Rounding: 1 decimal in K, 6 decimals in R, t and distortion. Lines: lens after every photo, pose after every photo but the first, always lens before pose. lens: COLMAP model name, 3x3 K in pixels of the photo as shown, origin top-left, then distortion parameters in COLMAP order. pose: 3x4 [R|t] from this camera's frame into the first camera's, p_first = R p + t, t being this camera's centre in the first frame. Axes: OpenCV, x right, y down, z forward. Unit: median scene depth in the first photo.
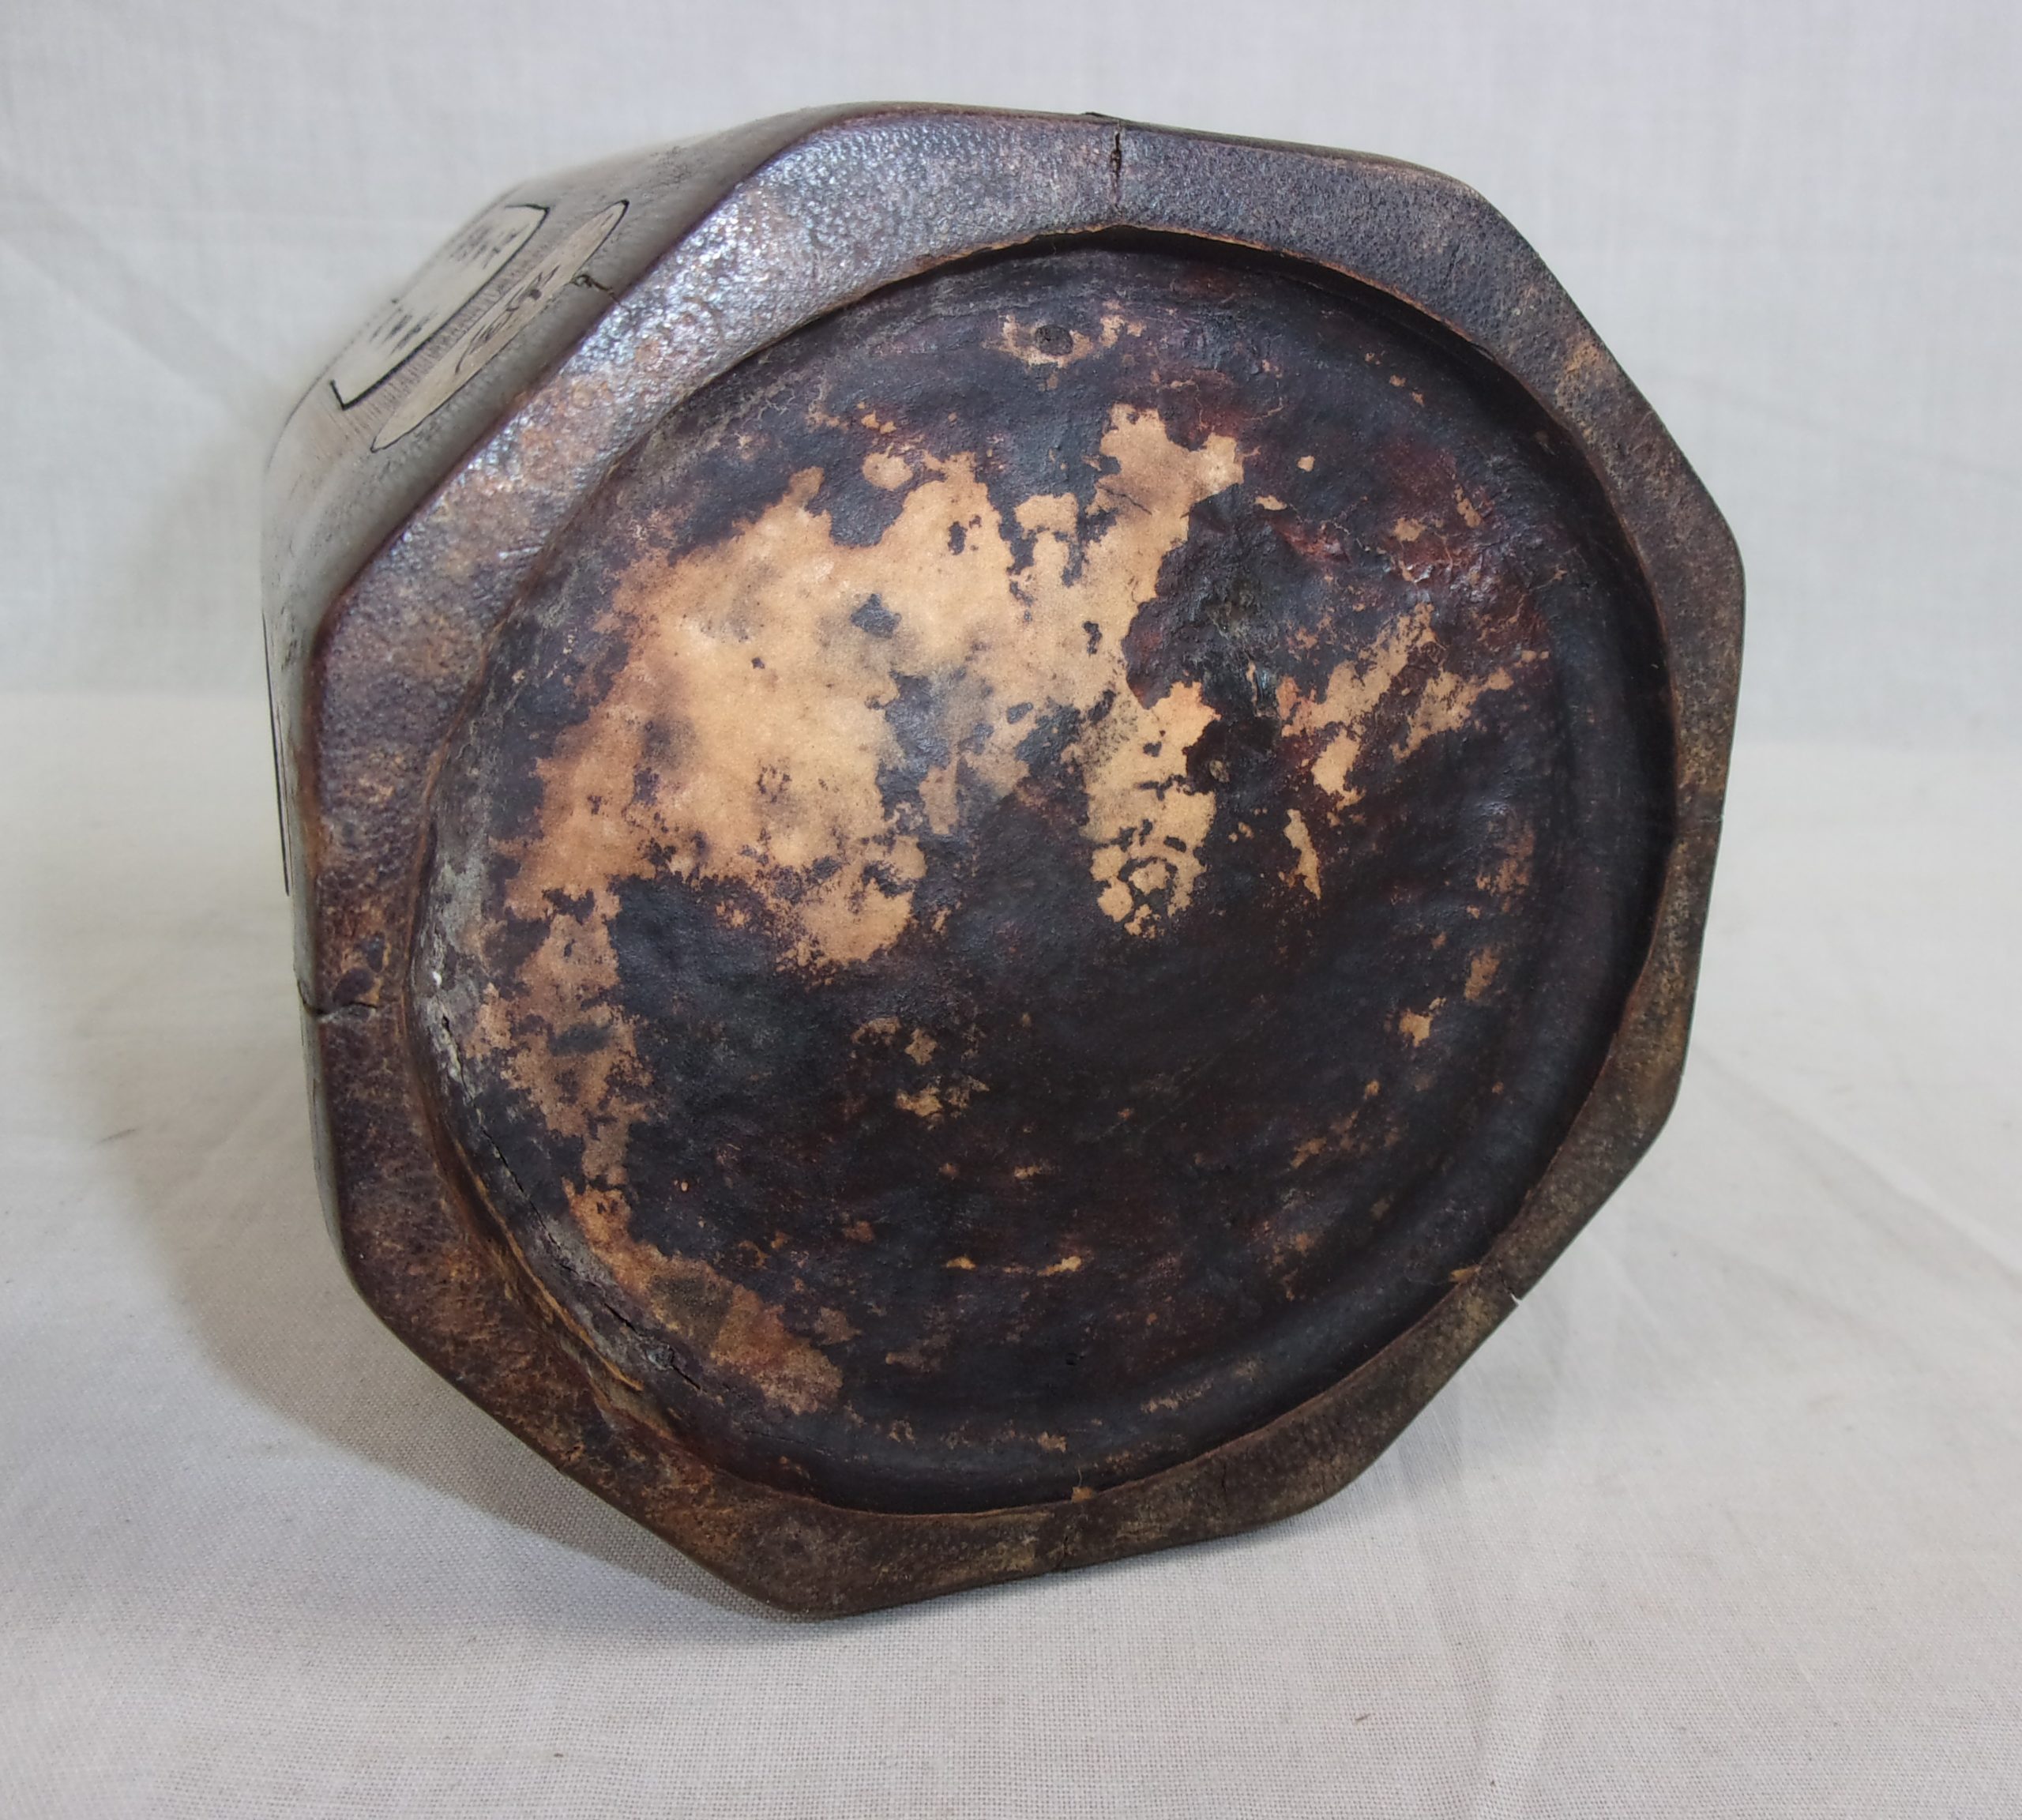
lens RADIAL K [[2089.5, 0, 1011.0], [0, 2089.5, 910.0], [0, 0, 1]] dist [-0.009174, 0.003299]
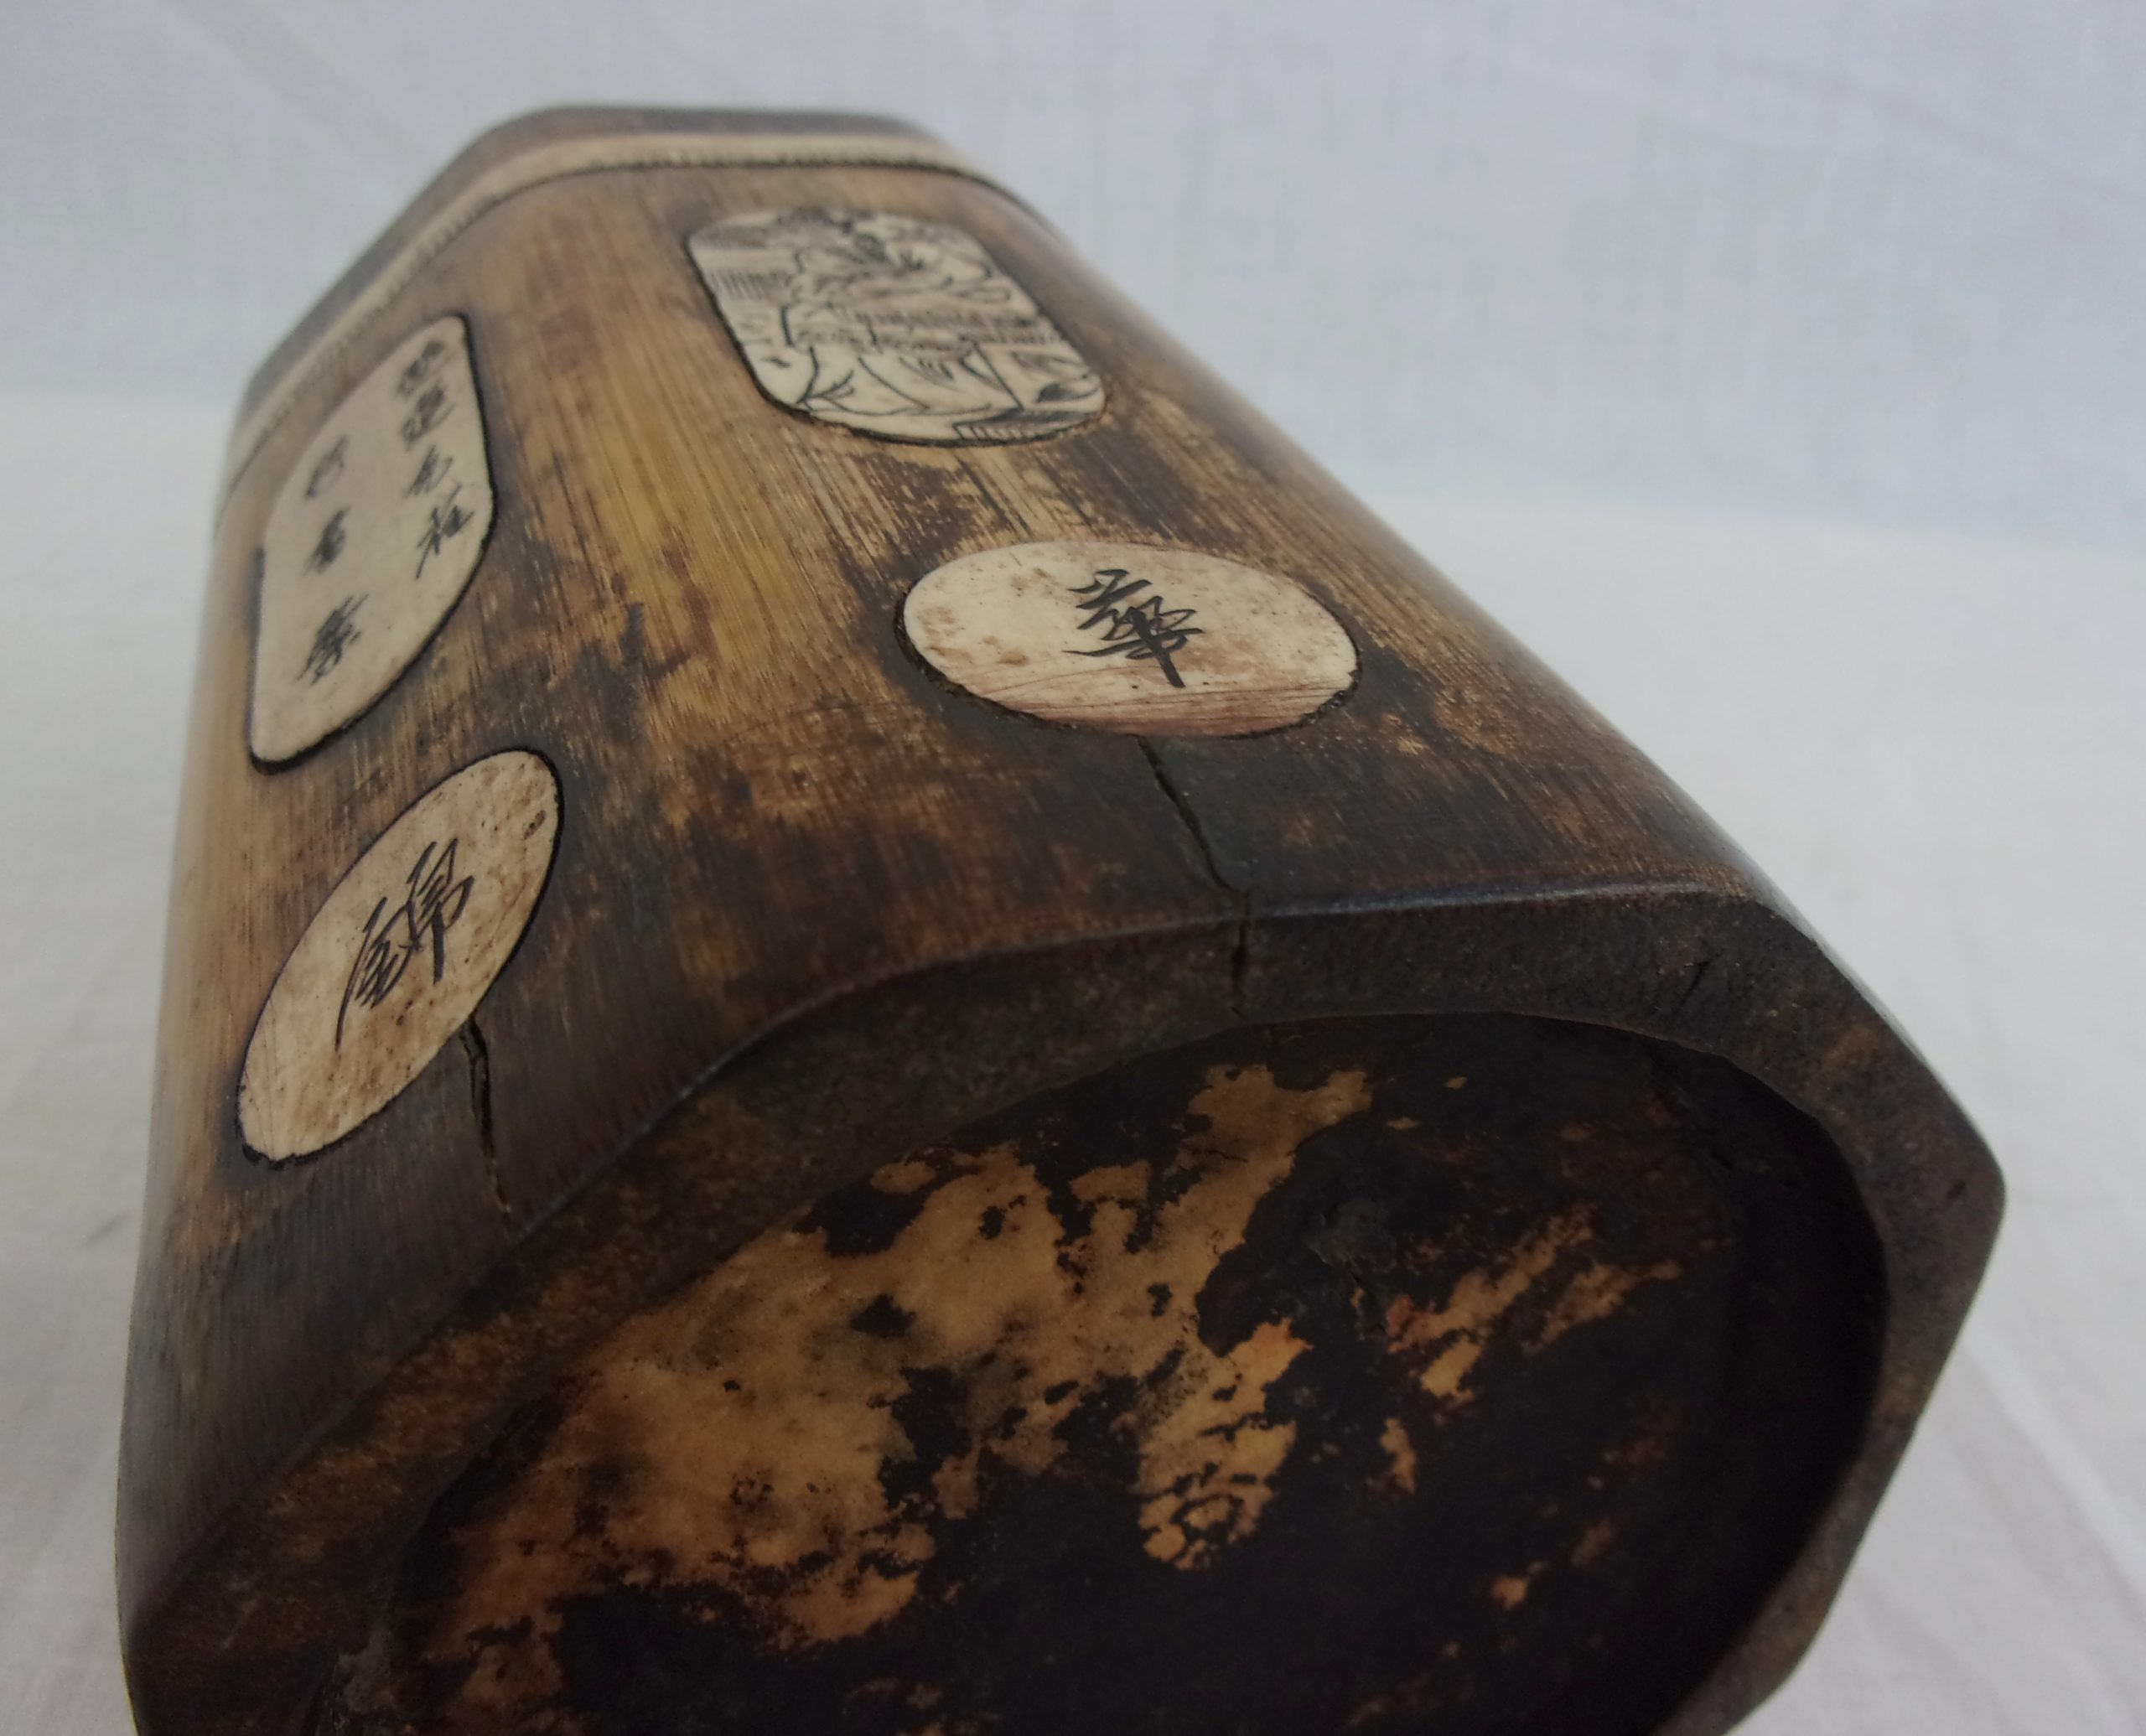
lens RADIAL K [[2080.3, 0, 1073.0], [0, 2080.3, 868.0], [0, 0, 1]] dist [0.000098, -0.004304]
pose [[0.997019, 0.074565, -0.019824, 0.009642], [-0.065319, 0.952481, 0.297512, -0.530664], [0.041066, -0.295330, 0.954512, 0.292321]]
